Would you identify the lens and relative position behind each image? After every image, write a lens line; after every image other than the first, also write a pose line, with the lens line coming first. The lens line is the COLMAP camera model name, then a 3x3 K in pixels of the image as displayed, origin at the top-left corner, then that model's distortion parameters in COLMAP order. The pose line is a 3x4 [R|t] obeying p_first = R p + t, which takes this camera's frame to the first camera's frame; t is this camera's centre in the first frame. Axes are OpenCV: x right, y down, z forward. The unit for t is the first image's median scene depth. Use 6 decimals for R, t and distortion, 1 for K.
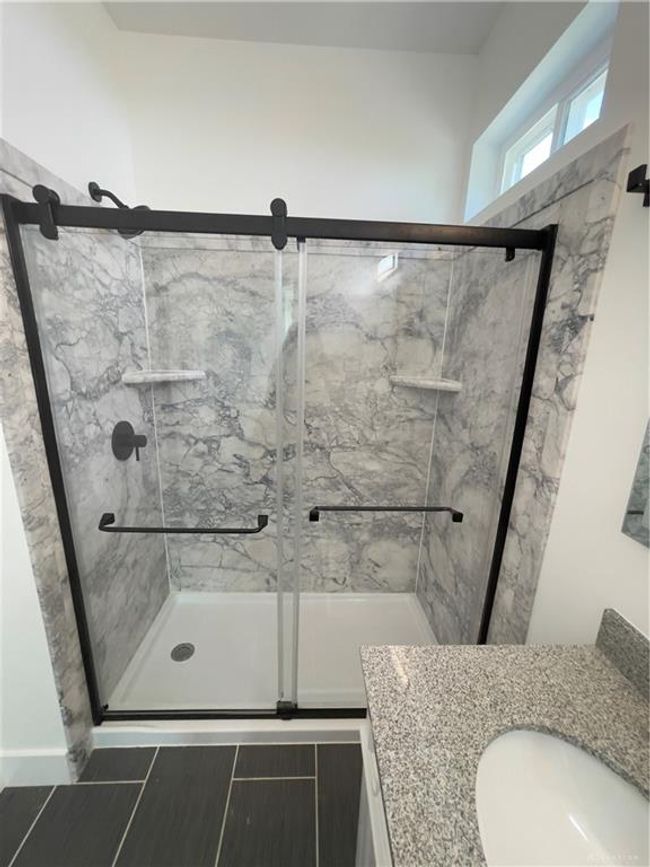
lens RADIAL K [[349.1, 0, 321.7], [0, 349.1, 433.2], [0, 0, 1]] dist [-0.010023, 0.003713]
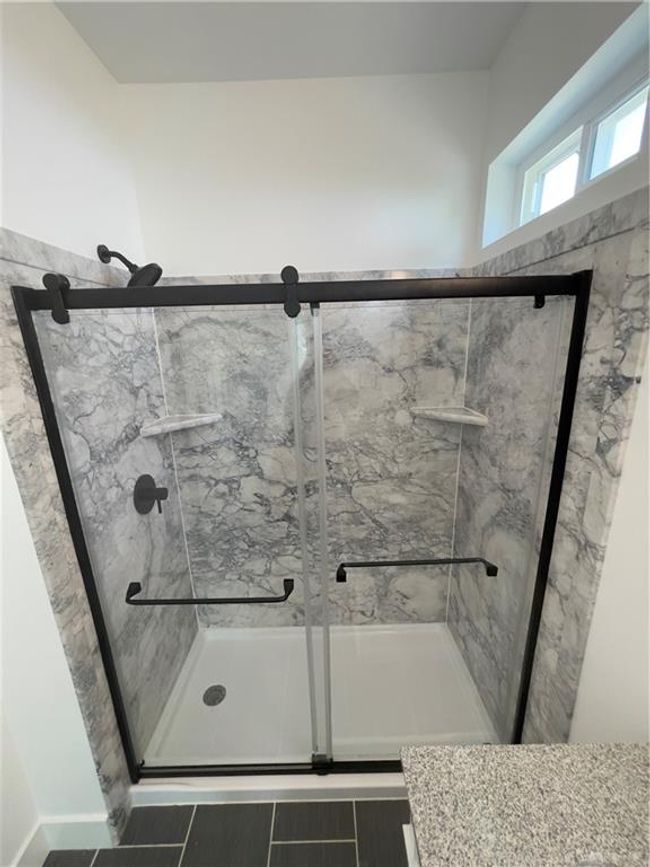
lens RADIAL K [[349.1, 0, 321.7], [0, 349.1, 432.6], [0, 0, 1]] dist [-0.010023, 0.003713]
pose [[0.997675, -0.049335, -0.047027, -0.009126], [0.049748, 0.998732, 0.007666, -0.149389], [0.046589, -0.009988, 0.998864, 0.030169]]
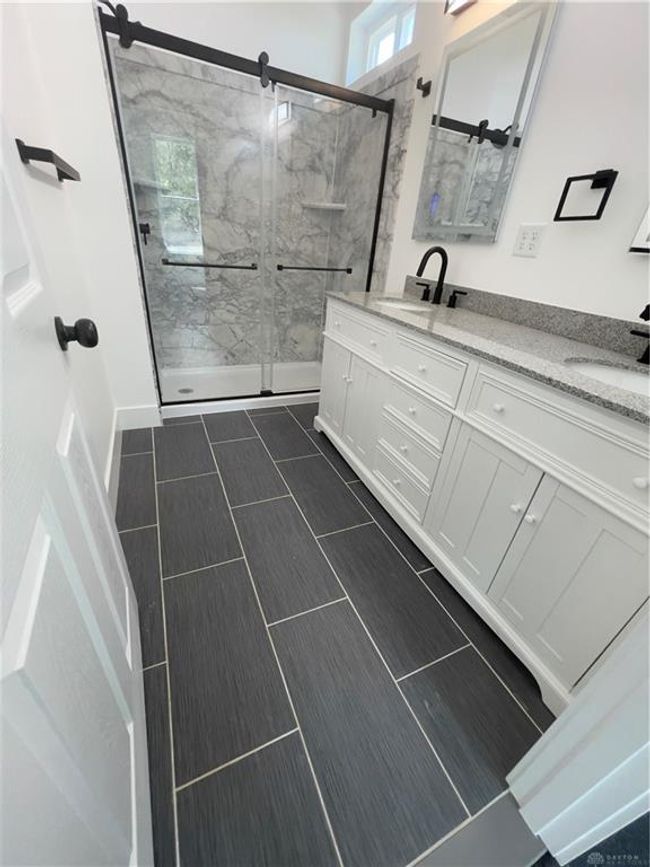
lens RADIAL K [[349.1, 0, 321.6], [0, 349.1, 434.0], [0, 0, 1]] dist [-0.010023, 0.003713]
pose [[0.925628, -0.142458, 0.350598, -0.519135], [0.039780, 0.957936, 0.284211, 0.499171], [-0.376338, -0.249127, 0.892359, -0.834416]]
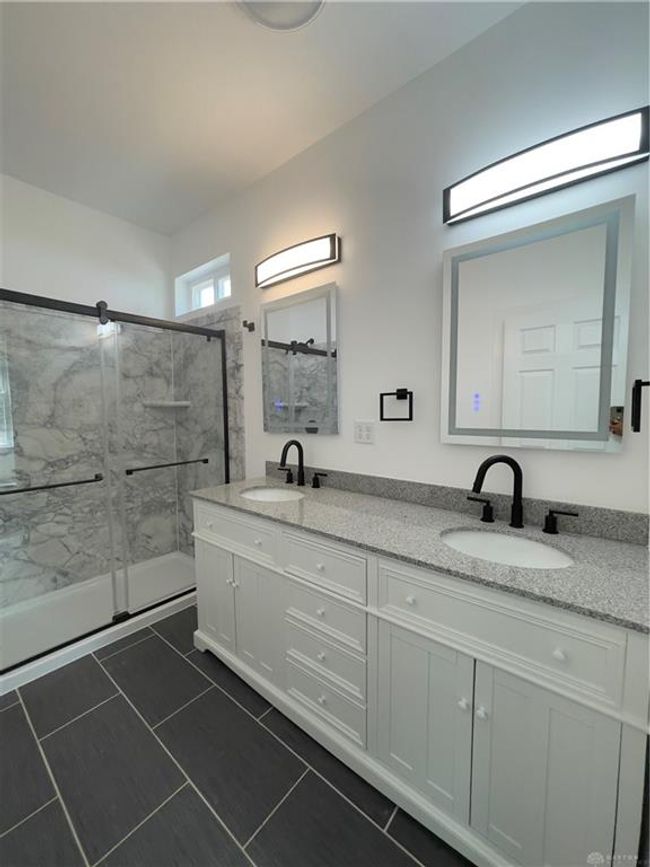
lens RADIAL K [[349.1, 0, 319.3], [0, 349.1, 432.3], [0, 0, 1]] dist [-0.010023, 0.003713]
pose [[0.665389, -0.087097, 0.741398, -0.572789], [0.207536, 0.975600, -0.071648, 0.319538], [-0.717068, 0.201541, 0.667229, -0.737505]]
